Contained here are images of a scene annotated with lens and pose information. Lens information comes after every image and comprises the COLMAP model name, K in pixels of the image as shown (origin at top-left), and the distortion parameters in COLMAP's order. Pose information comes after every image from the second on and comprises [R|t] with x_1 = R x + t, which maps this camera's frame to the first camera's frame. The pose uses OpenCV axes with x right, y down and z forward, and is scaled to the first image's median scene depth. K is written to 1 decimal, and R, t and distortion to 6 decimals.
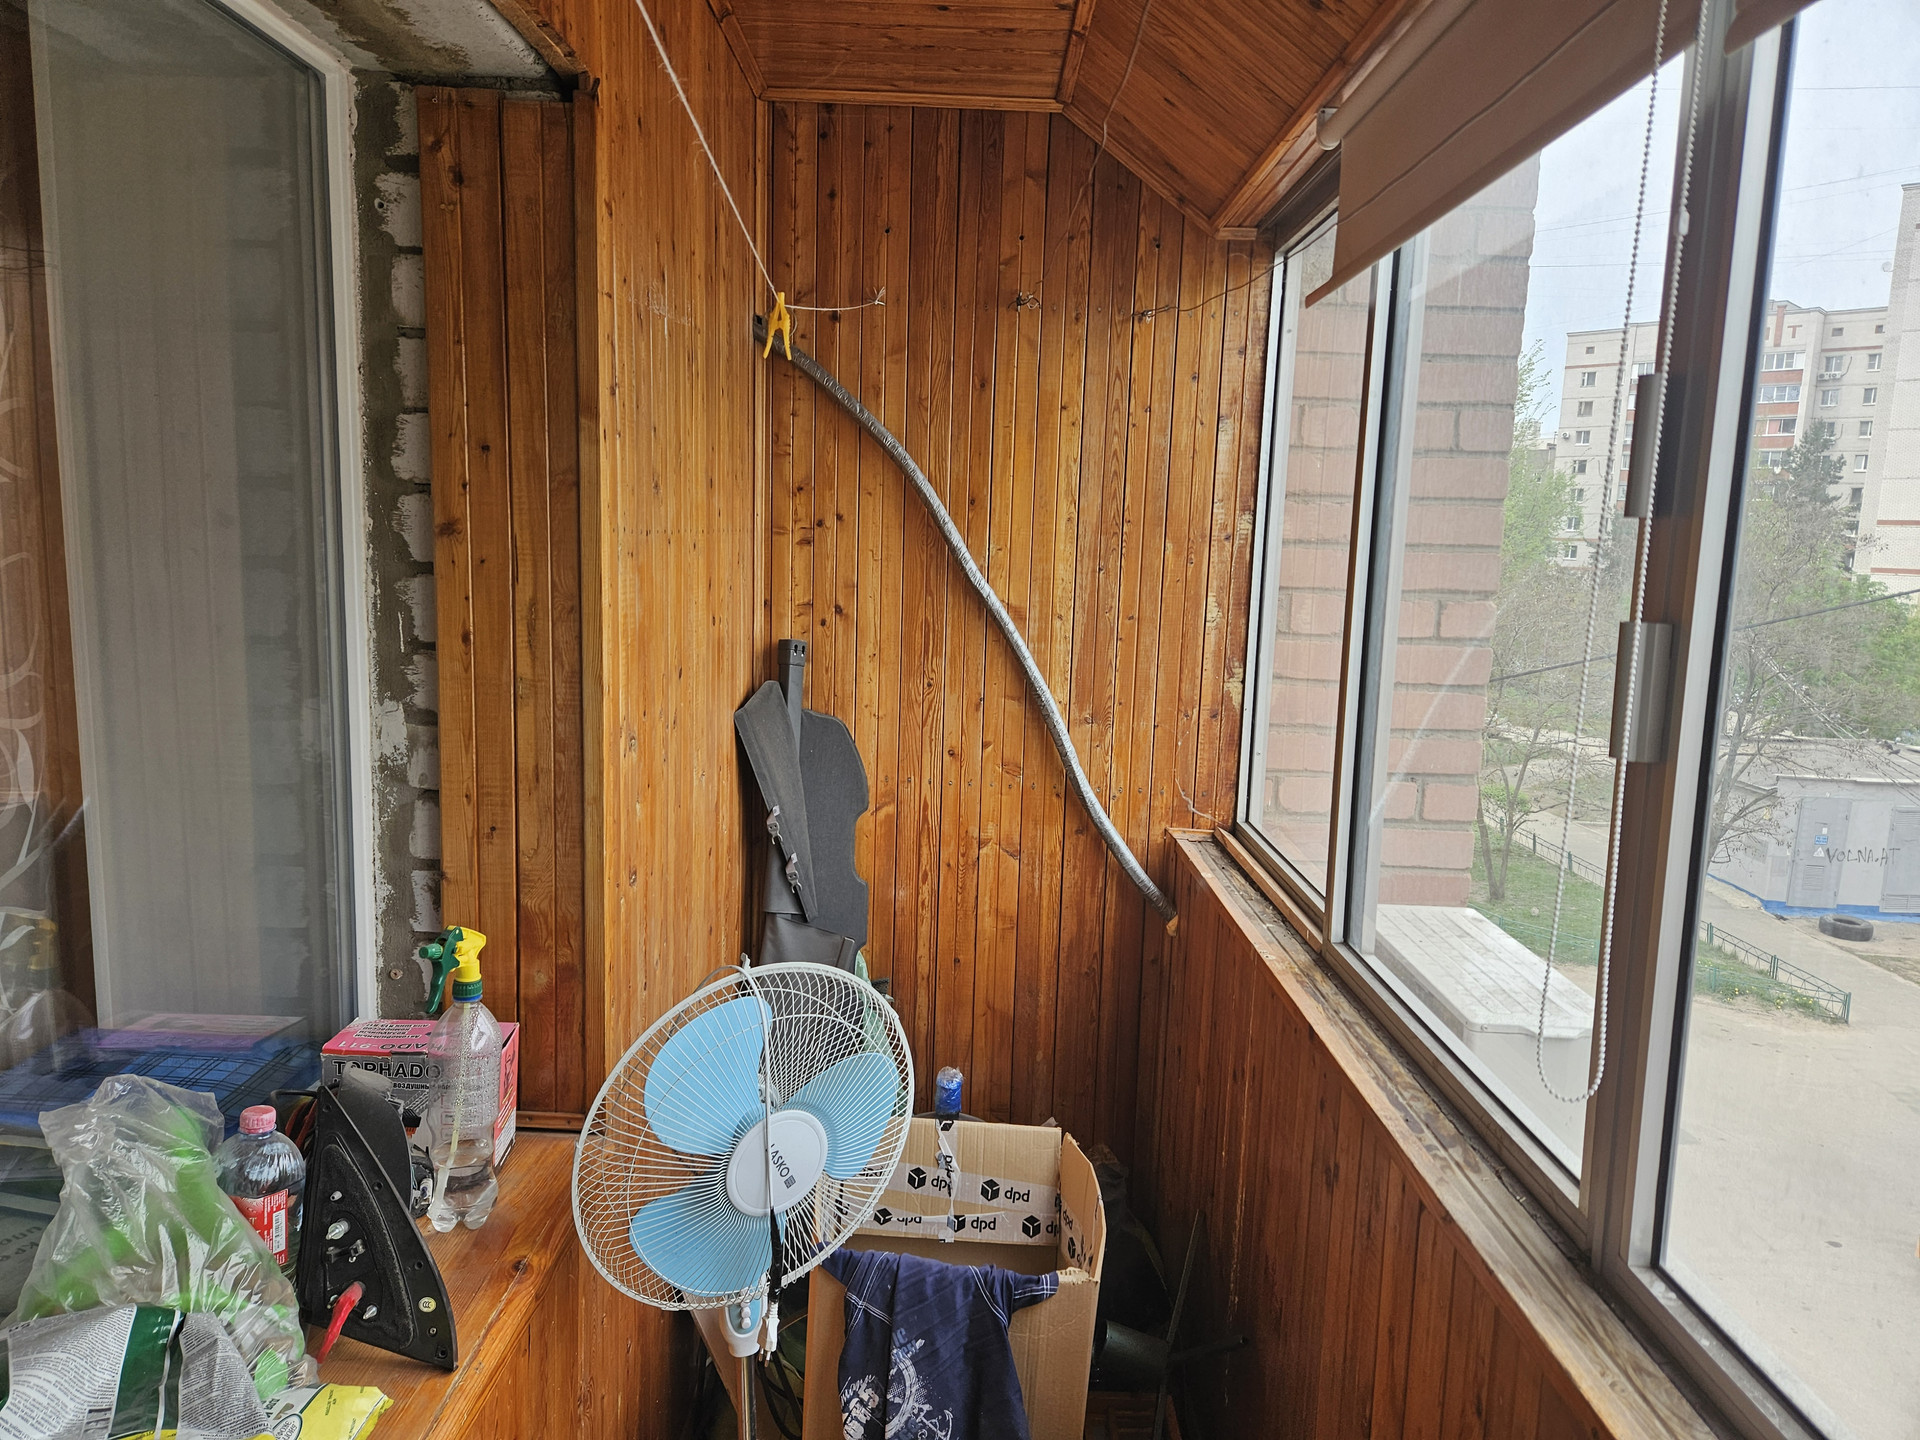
lens RADIAL K [[1283.9, 0, 964.2], [0, 1283.9, 719.9], [0, 0, 1]] dist [0.079878, -0.071353]
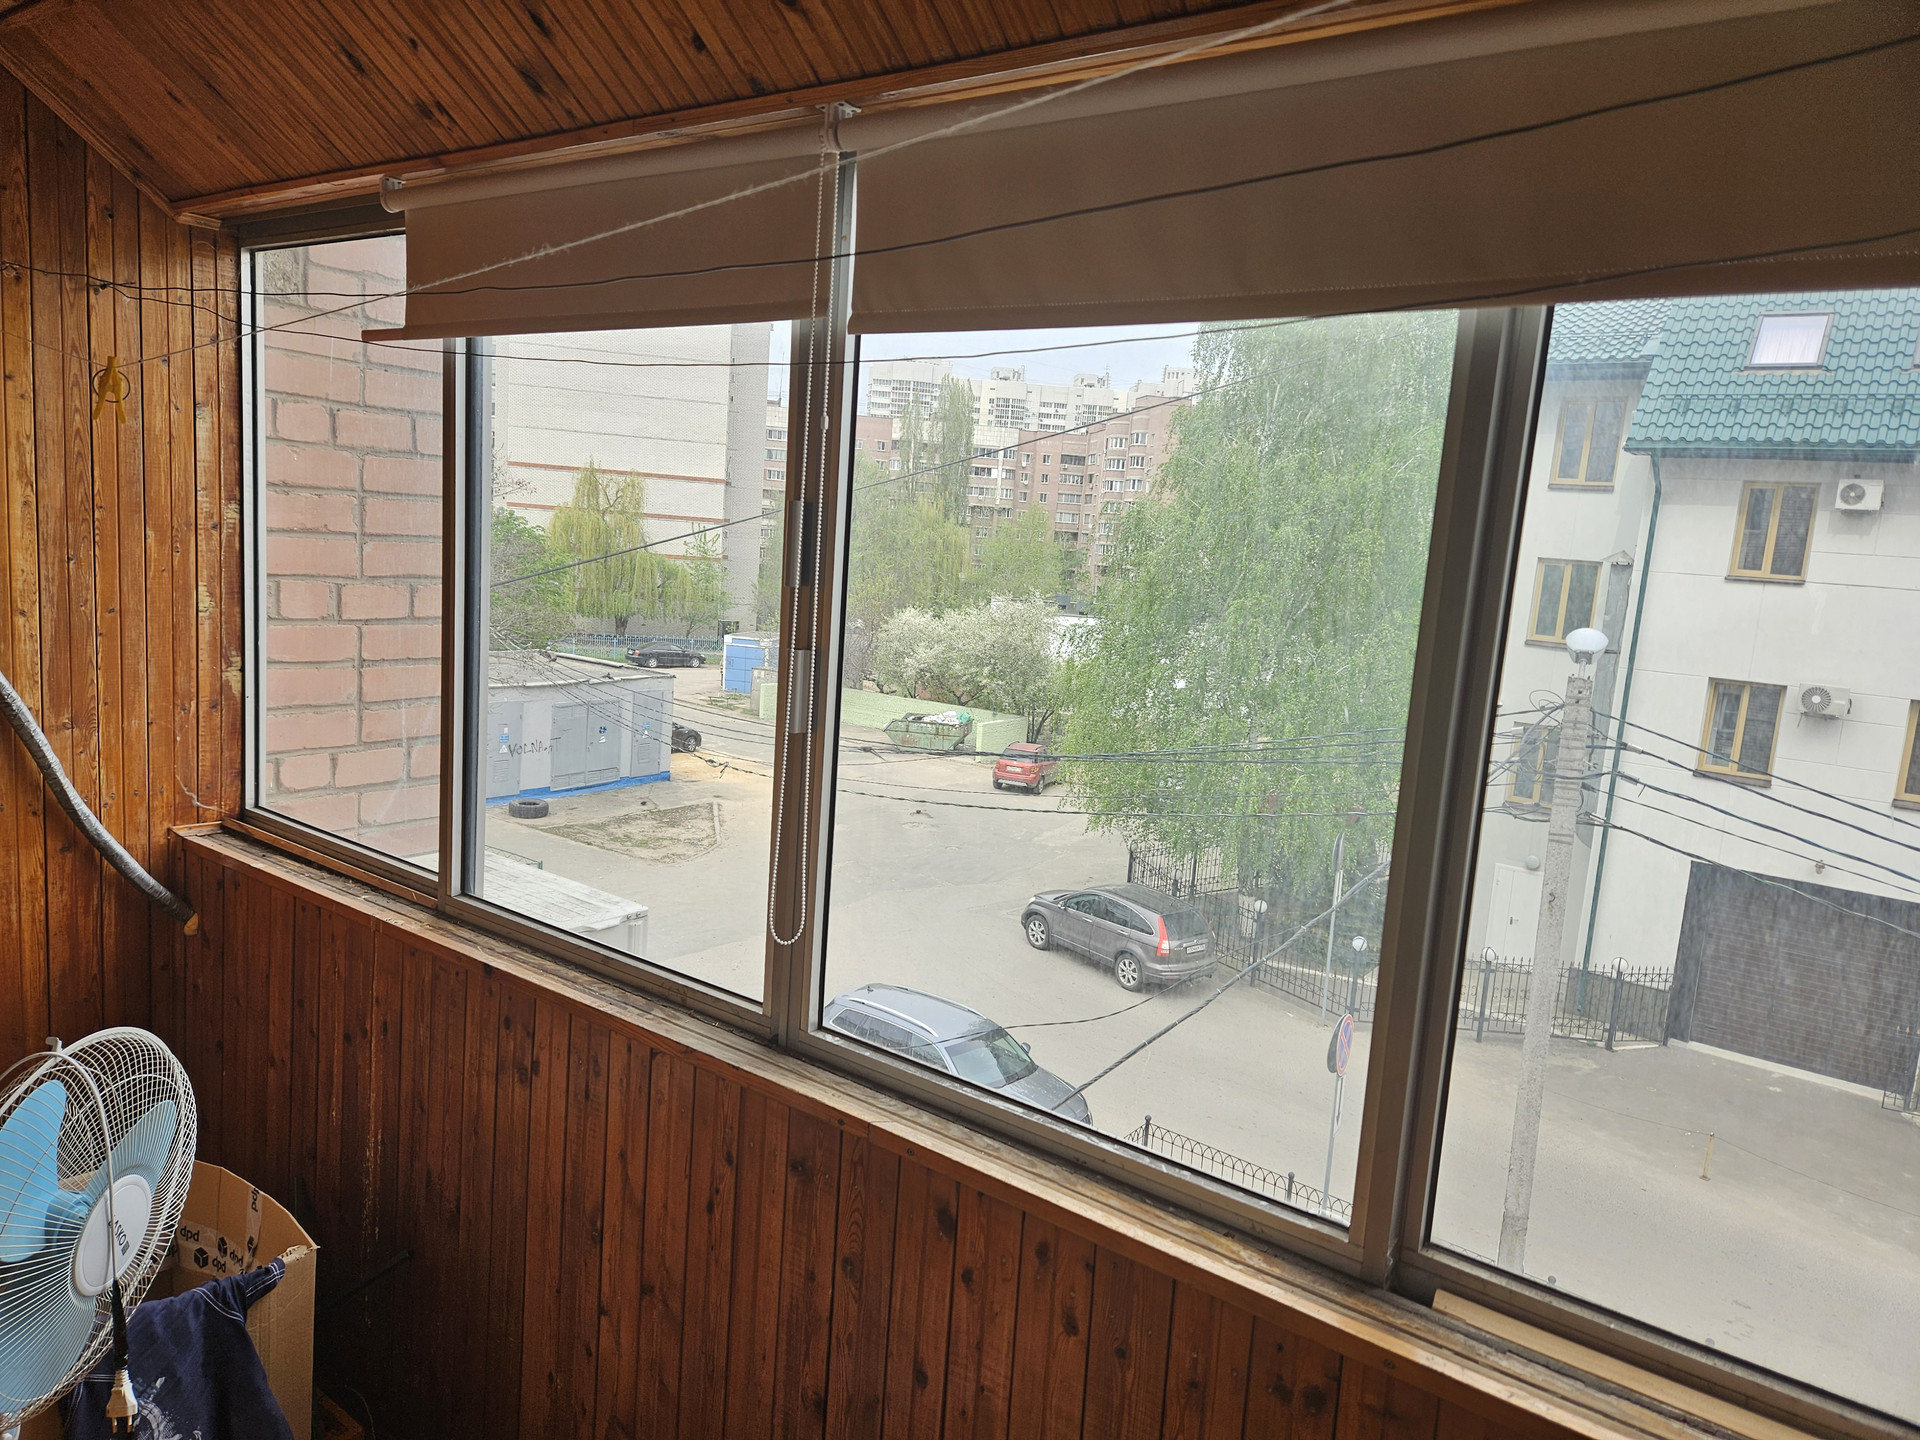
lens RADIAL K [[1283.9, 0, 958.0], [0, 1283.9, 710.8], [0, 0, 1]] dist [0.079878, -0.071353]
pose [[0.583428, -0.104771, 0.805379, -0.284899], [0.060707, 0.994496, 0.085396, -0.051526], [-0.809893, -0.000930, 0.586577, -0.050746]]
